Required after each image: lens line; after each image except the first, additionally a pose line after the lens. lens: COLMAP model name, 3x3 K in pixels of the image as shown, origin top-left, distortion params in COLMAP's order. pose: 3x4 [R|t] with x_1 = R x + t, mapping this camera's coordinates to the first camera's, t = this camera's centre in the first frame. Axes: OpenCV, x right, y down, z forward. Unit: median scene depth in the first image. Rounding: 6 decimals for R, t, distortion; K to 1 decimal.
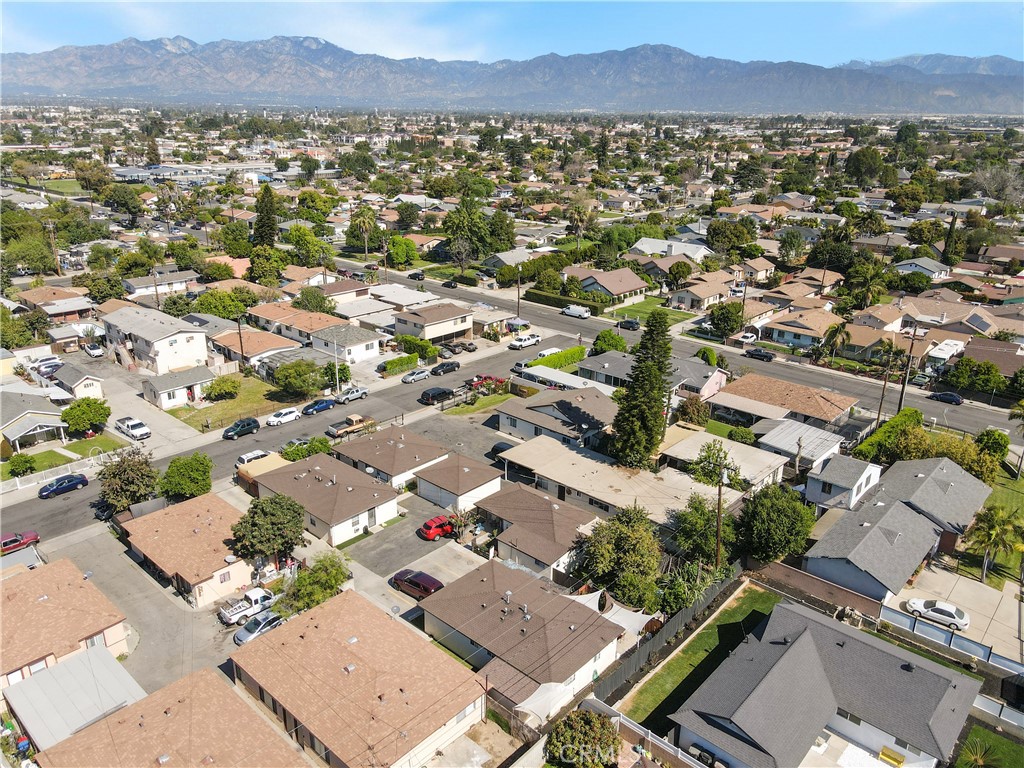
lens RADIAL K [[748.5, 0, 504.8], [0, 748.5, 390.6], [0, 0, 1]] dist [0.000660, 0.020179]
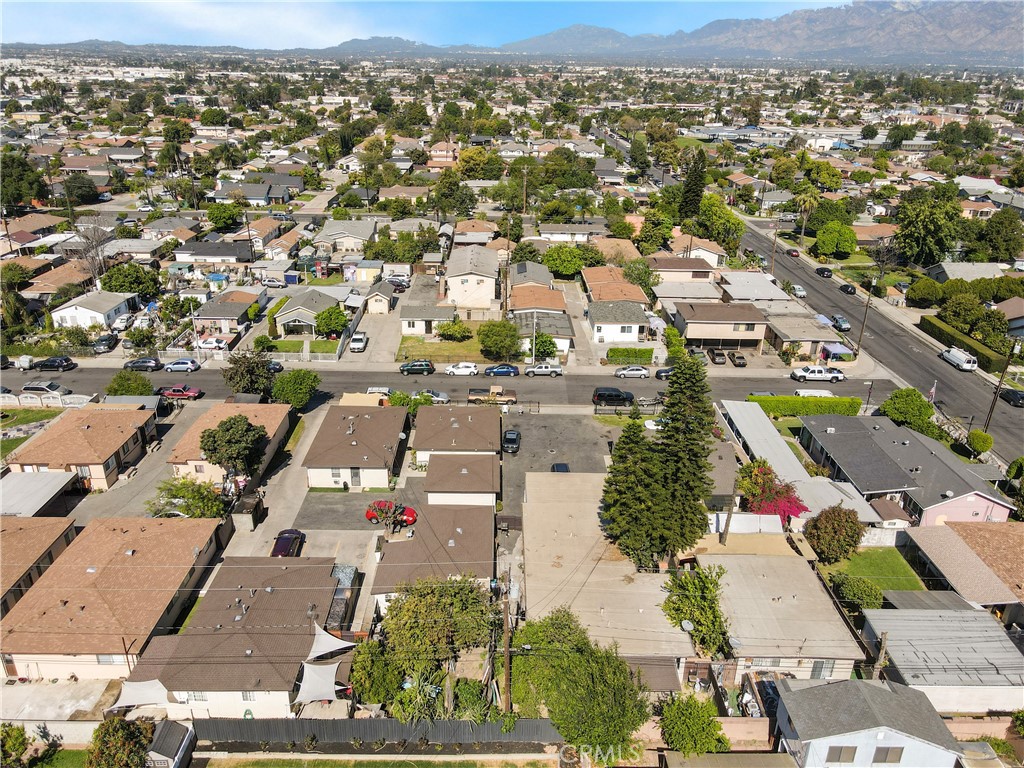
lens RADIAL K [[748.5, 0, 507.0], [0, 748.5, 384.8], [0, 0, 1]] dist [0.000660, 0.020179]
pose [[0.679734, 0.289033, -0.674108, 0.335607], [-0.263835, 0.953914, 0.142967, -0.081087], [0.684363, 0.080674, 0.724664, 0.223640]]
